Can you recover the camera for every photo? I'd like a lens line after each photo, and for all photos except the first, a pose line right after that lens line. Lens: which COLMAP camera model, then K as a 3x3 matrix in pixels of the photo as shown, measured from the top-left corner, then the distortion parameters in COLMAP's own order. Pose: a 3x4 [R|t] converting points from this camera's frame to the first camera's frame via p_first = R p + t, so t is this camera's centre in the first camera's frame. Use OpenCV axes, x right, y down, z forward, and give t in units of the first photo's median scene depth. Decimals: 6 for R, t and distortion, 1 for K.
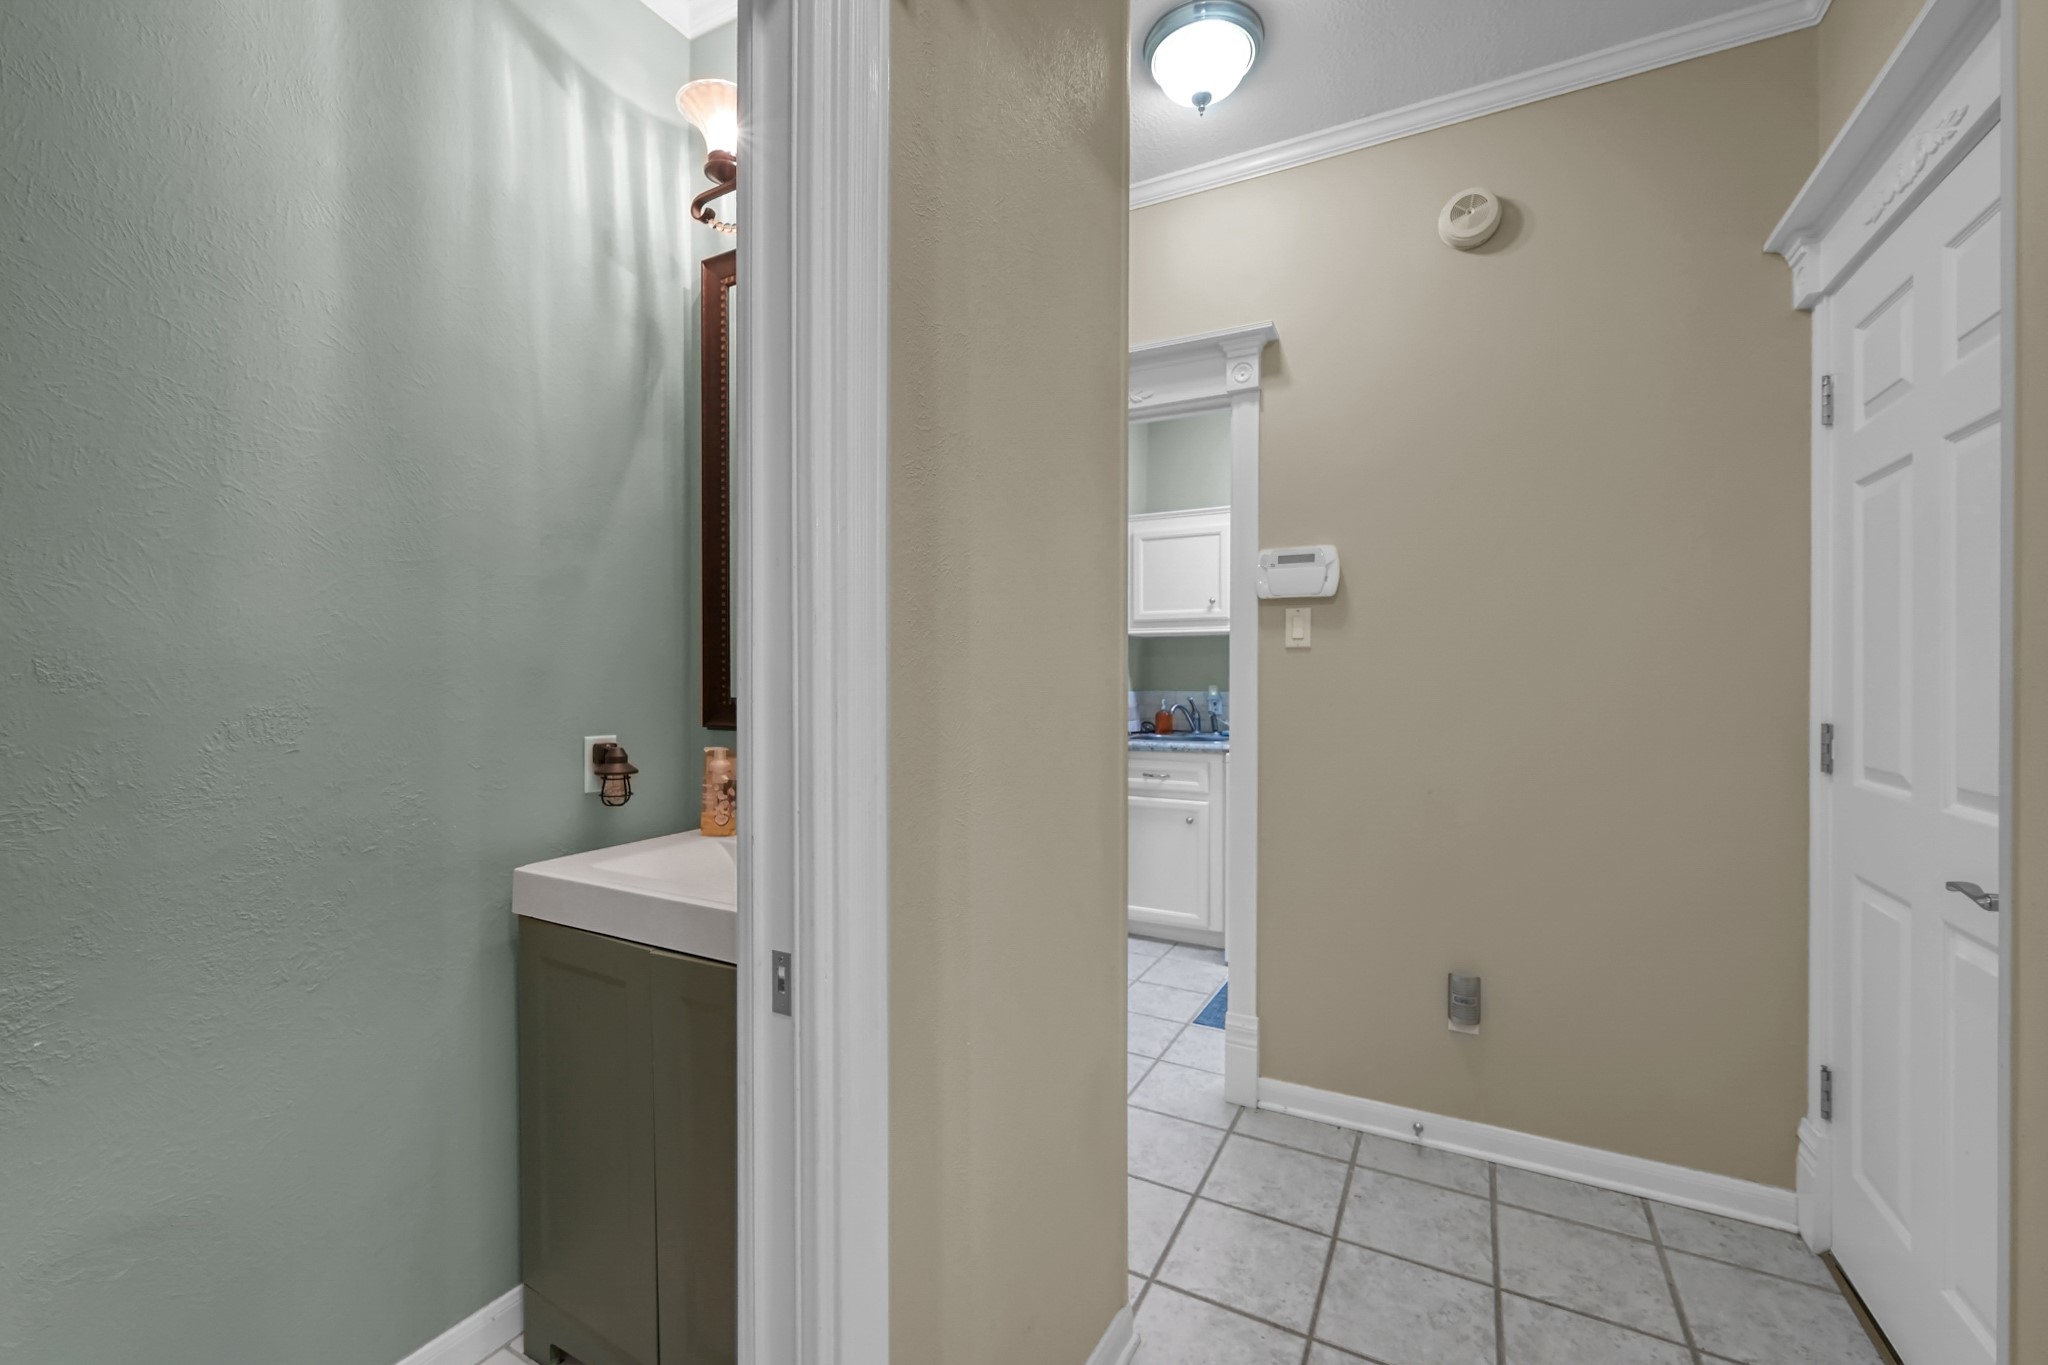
lens RADIAL K [[815.6, 0, 1024.0], [0, 815.6, 682.5], [0, 0, 1]] dist [-0.000033, -0.000198]
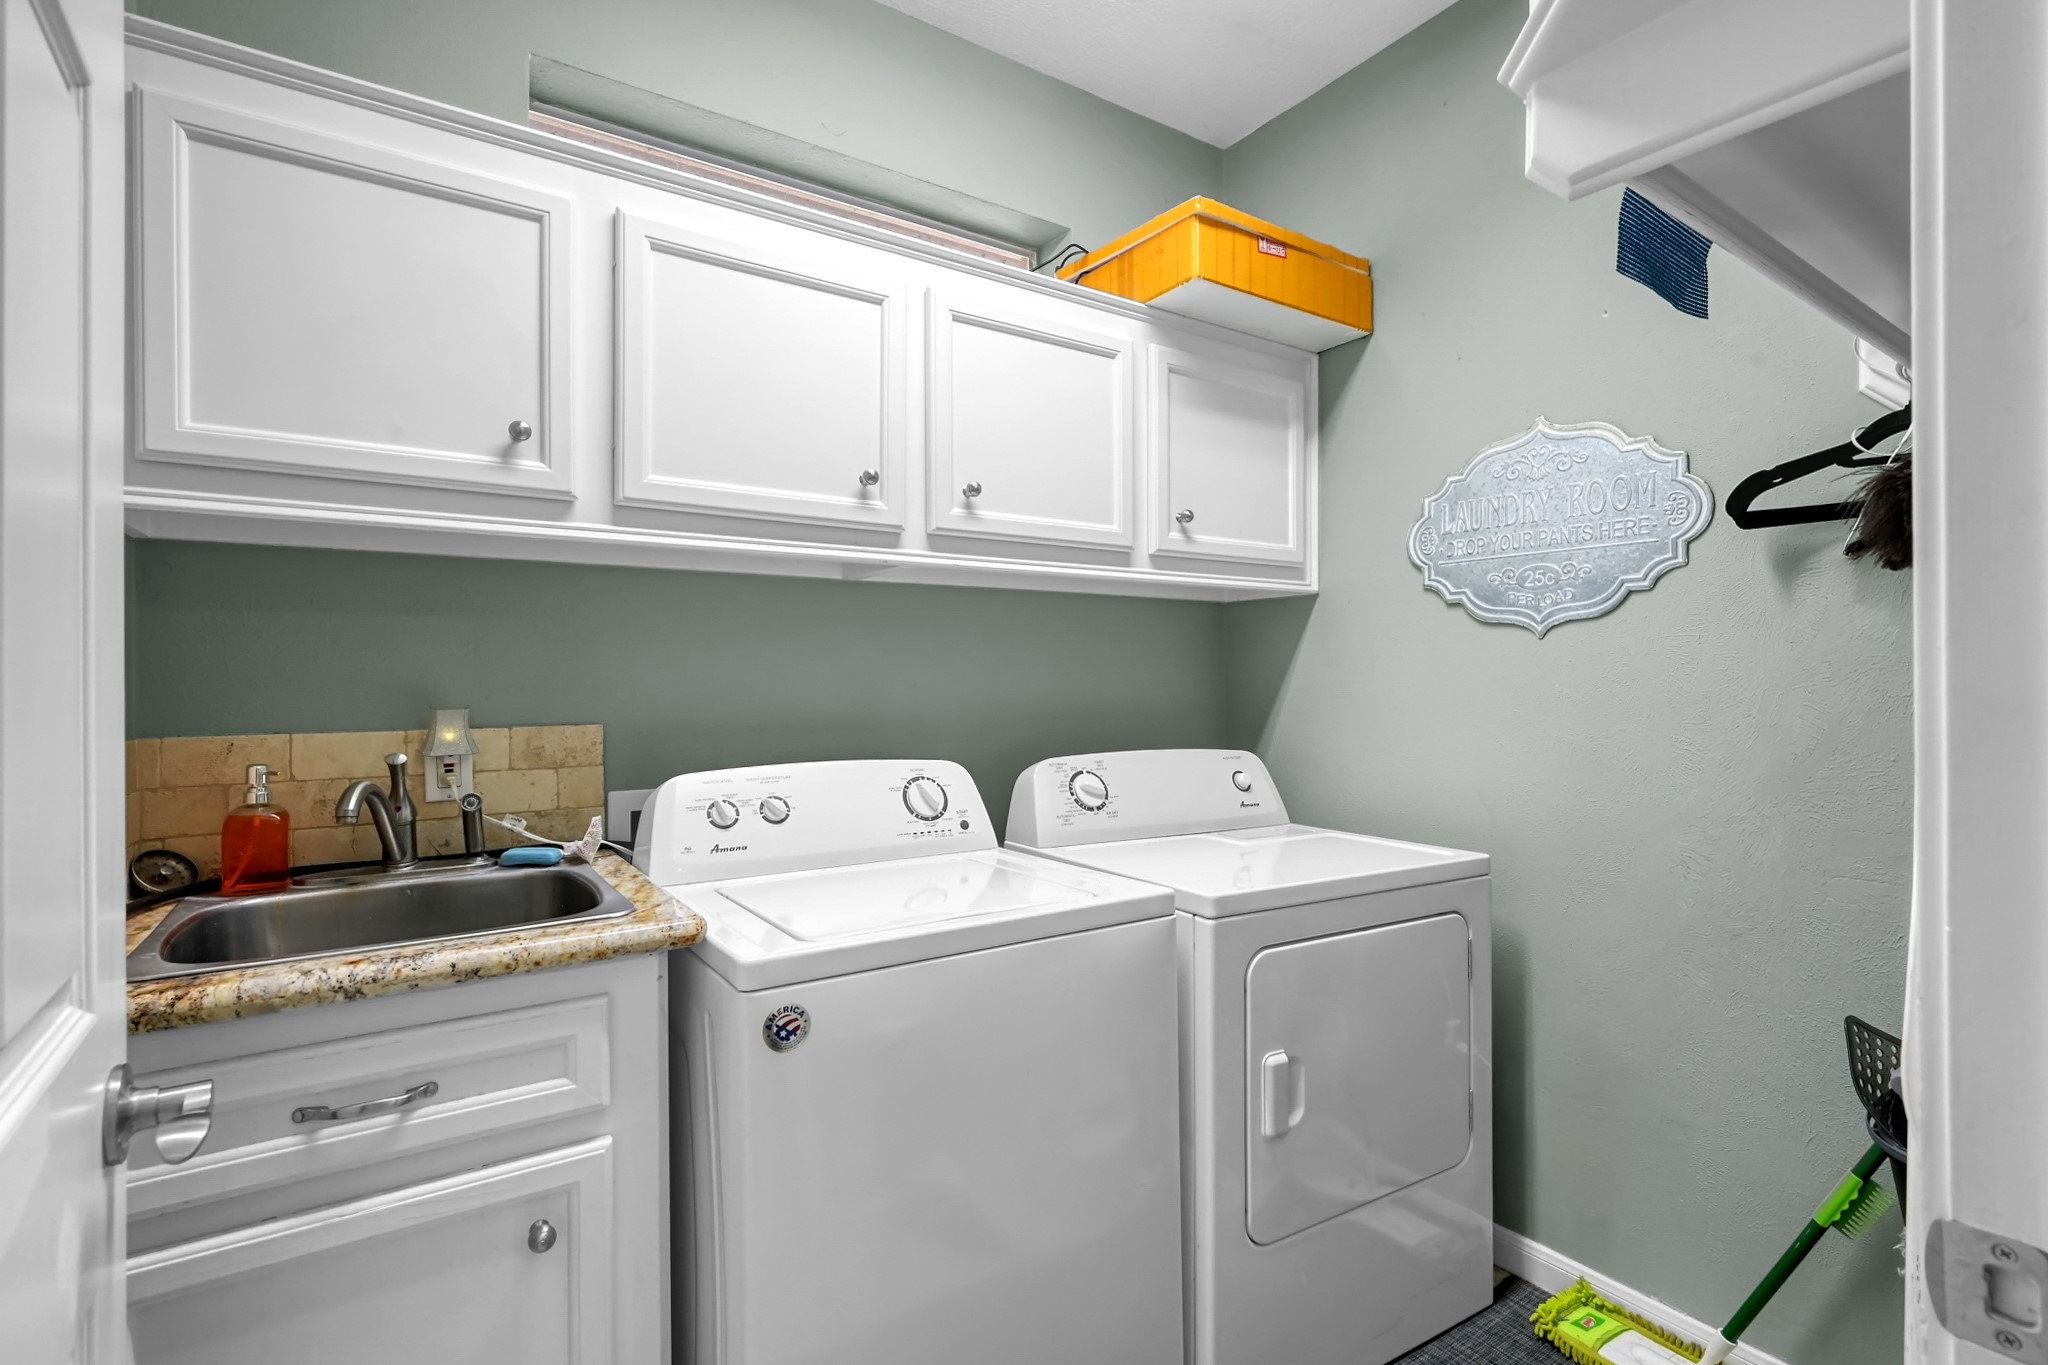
lens RADIAL K [[965.0, 0, 1024.0], [0, 965.0, 682.5], [0, 0, 1]] dist [-0.000084, 0.000060]
pose [[0.457085, -0.000510, 0.889423, -0.000175], [0.005835, 0.999980, -0.002426, -0.005306], [-0.889404, 0.006299, 0.457079, 0.663559]]
